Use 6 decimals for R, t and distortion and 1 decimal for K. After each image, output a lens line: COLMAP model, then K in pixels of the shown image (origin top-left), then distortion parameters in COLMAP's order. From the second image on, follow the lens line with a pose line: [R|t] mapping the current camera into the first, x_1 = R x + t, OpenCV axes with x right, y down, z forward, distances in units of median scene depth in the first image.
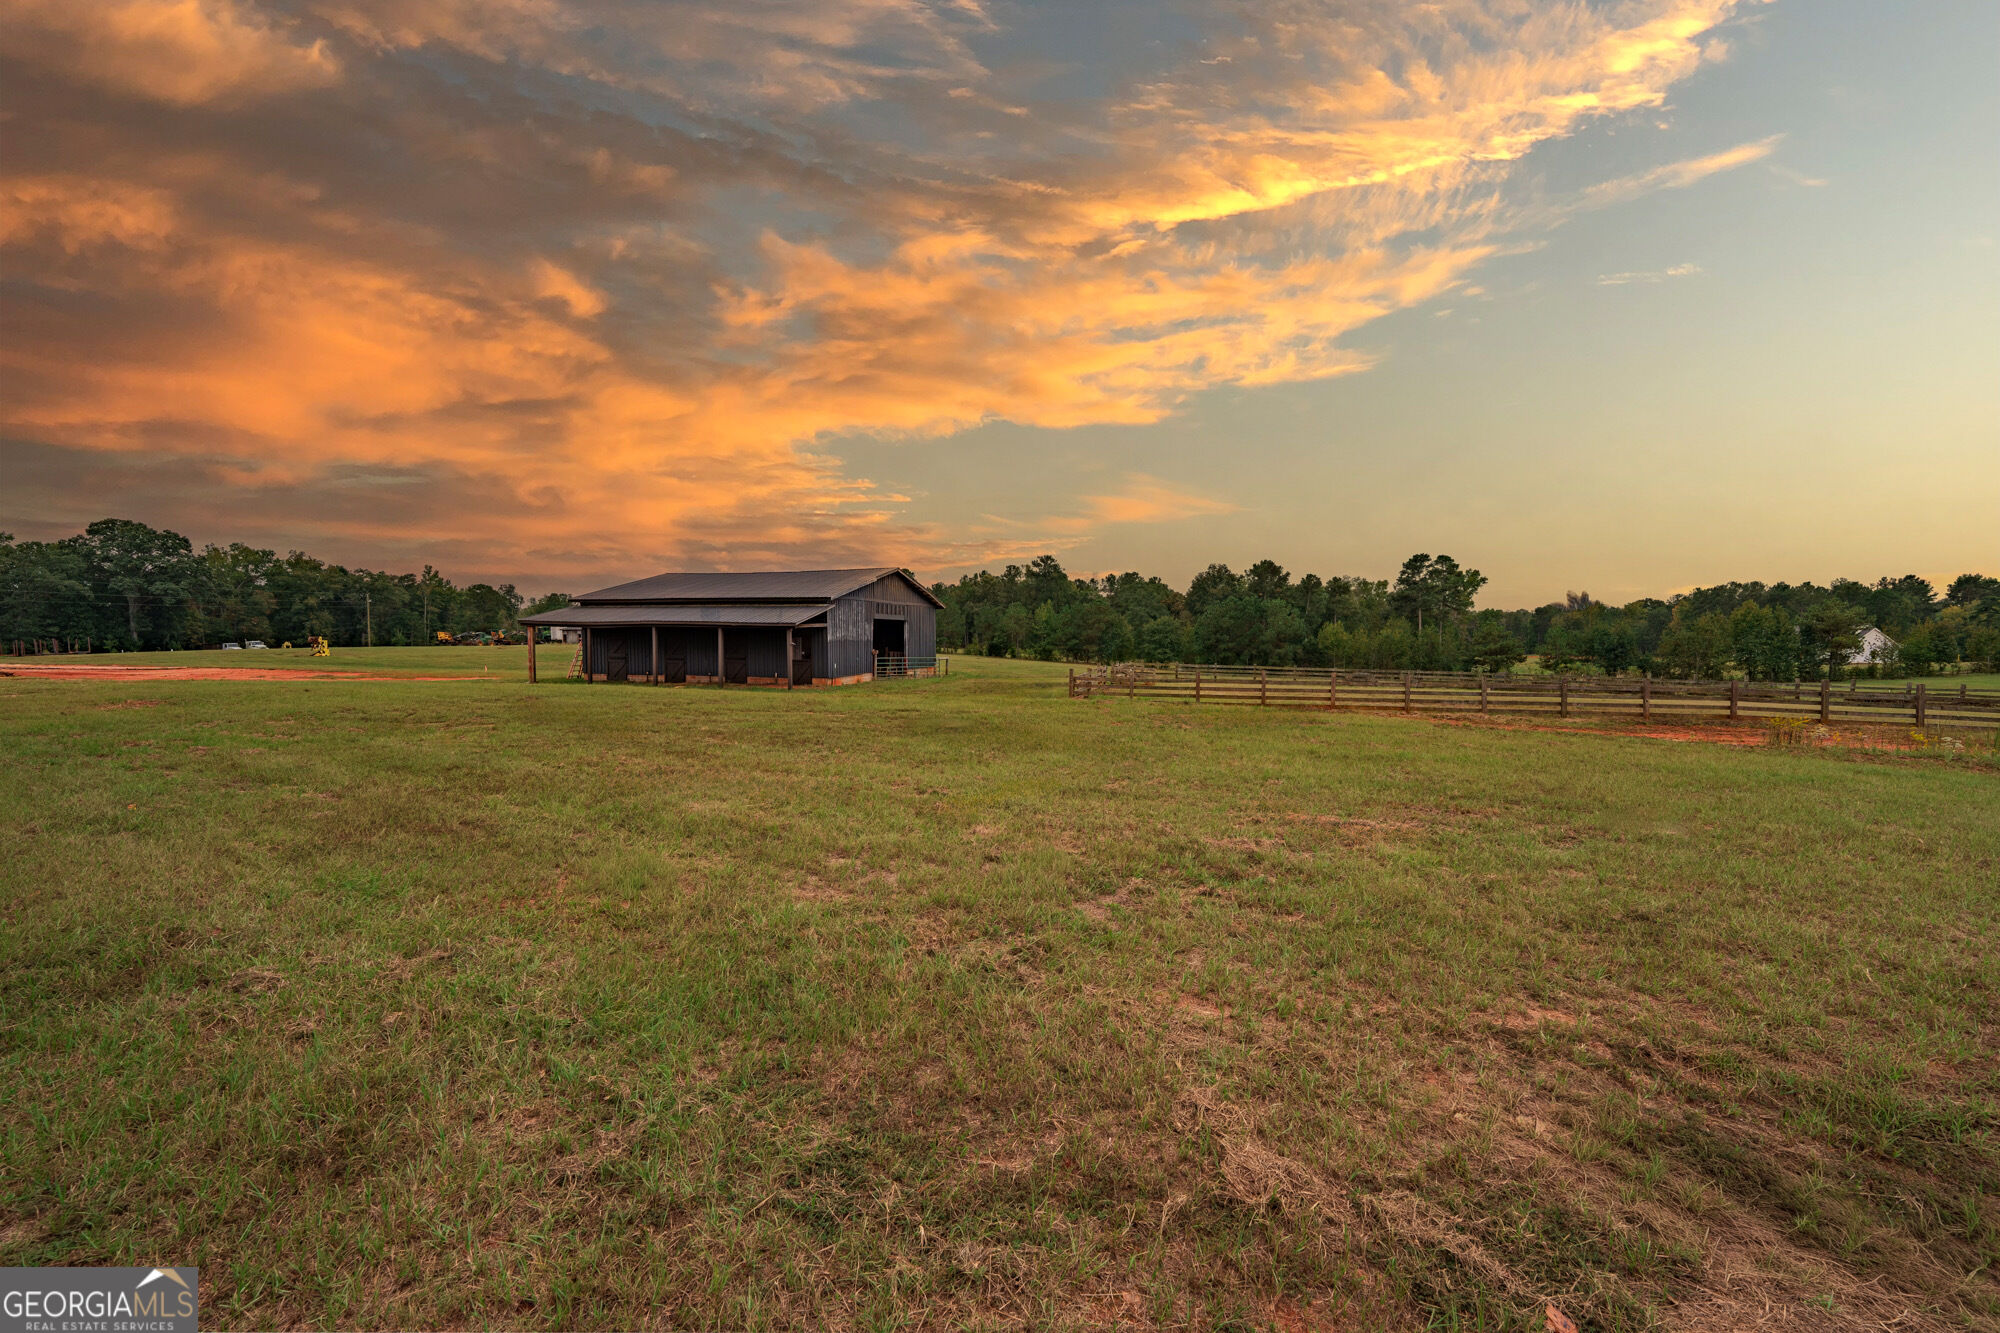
lens RADIAL K [[807.6, 0, 1000.1], [0, 807.6, 665.5], [0, 0, 1]] dist [-0.000413, 0.000108]
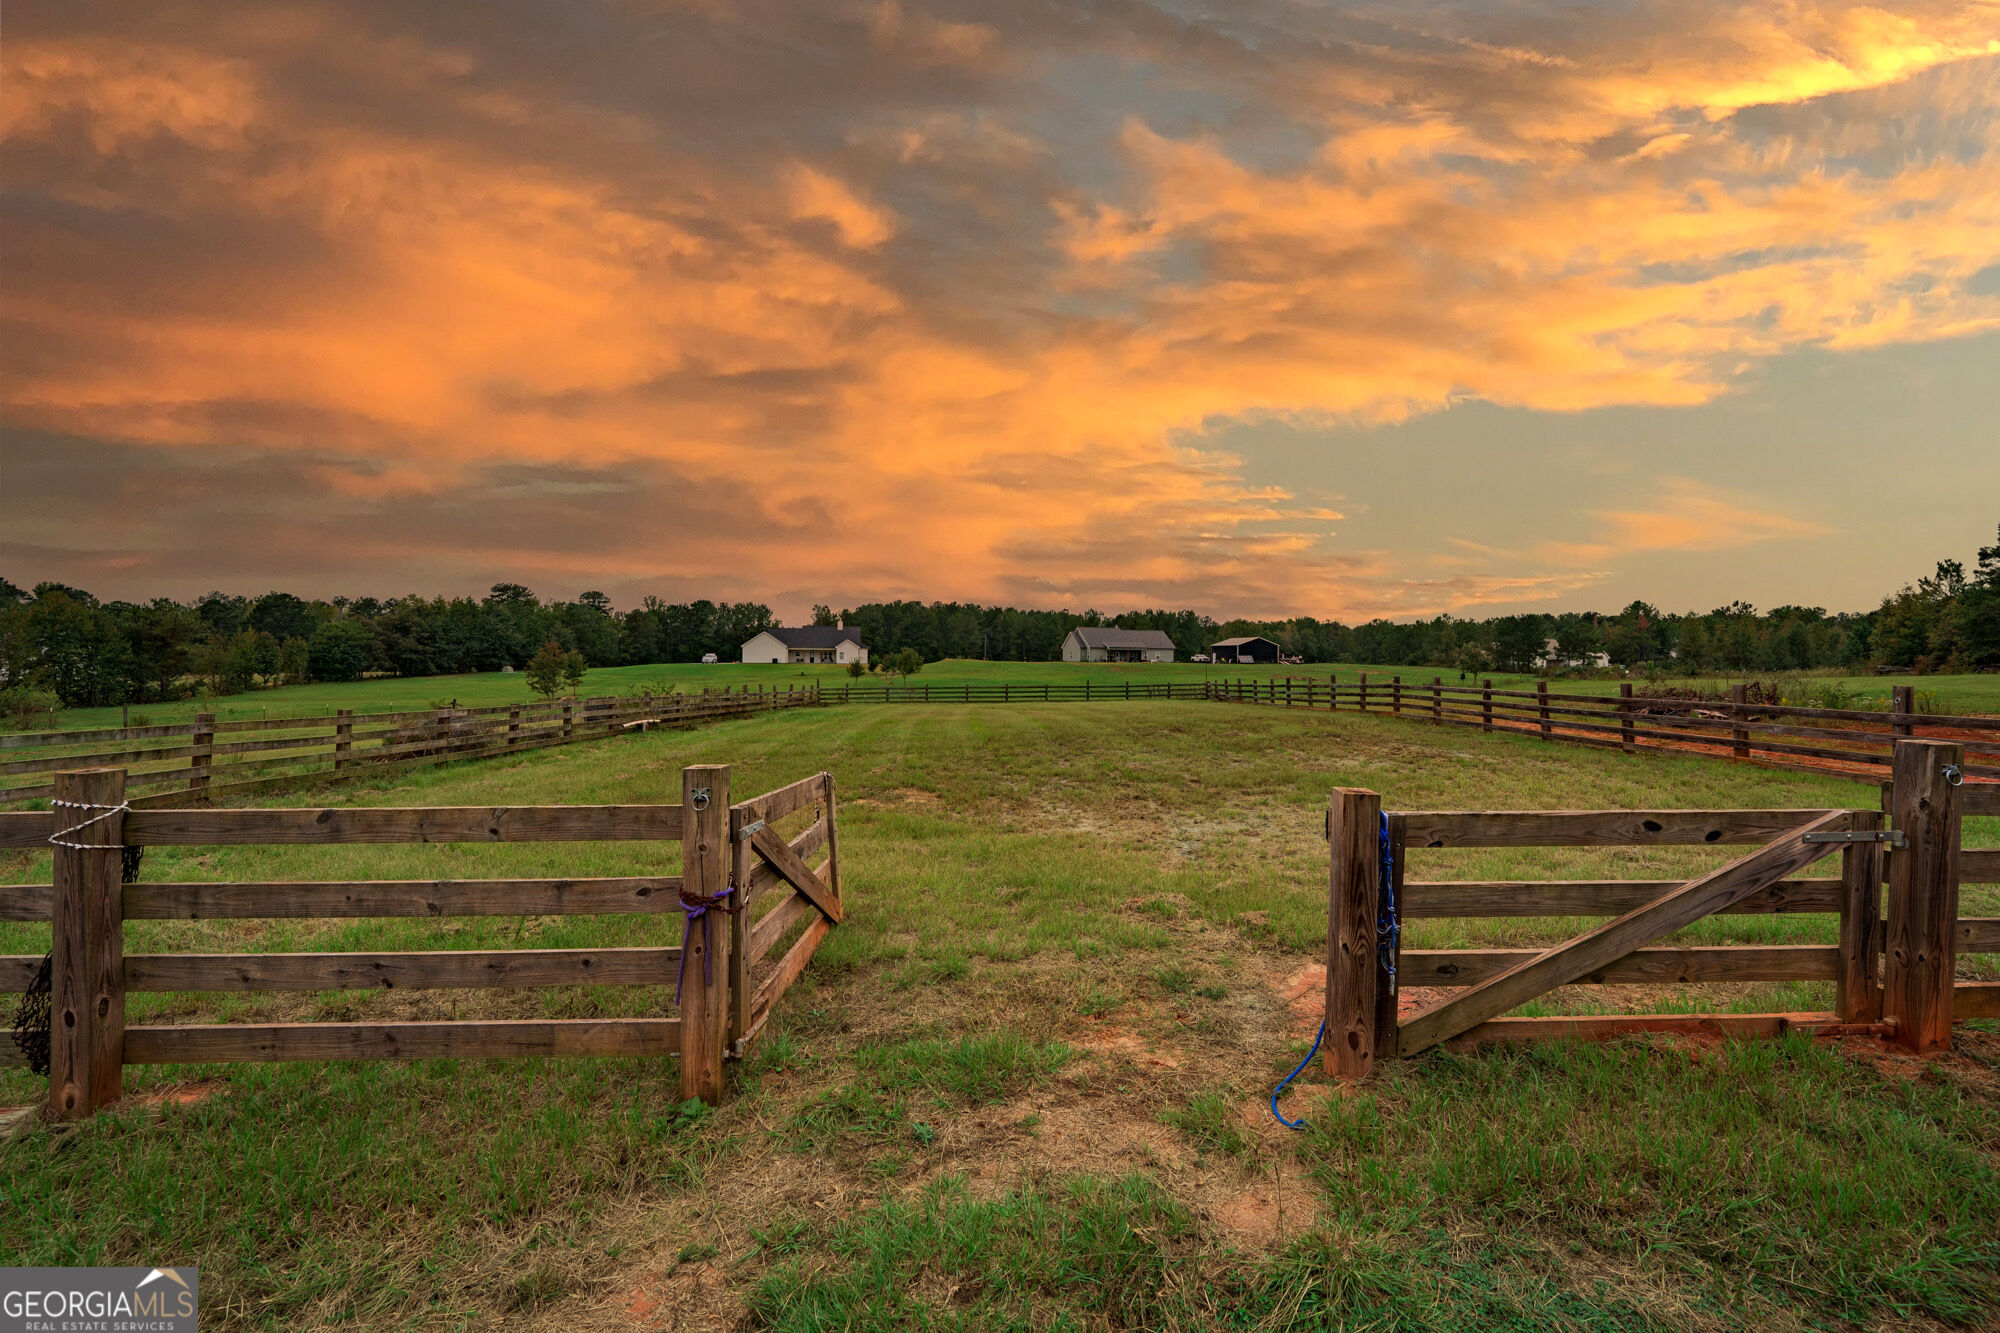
lens RADIAL K [[807.6, 0, 999.9], [0, 807.6, 664.3], [0, 0, 1]] dist [-0.000413, 0.000108]
pose [[1.000000, -0.000109, 0.000195, -0.399325], [0.000108, 1.000000, 0.000485, -0.081720], [-0.000195, -0.000485, 1.000000, 0.321702]]
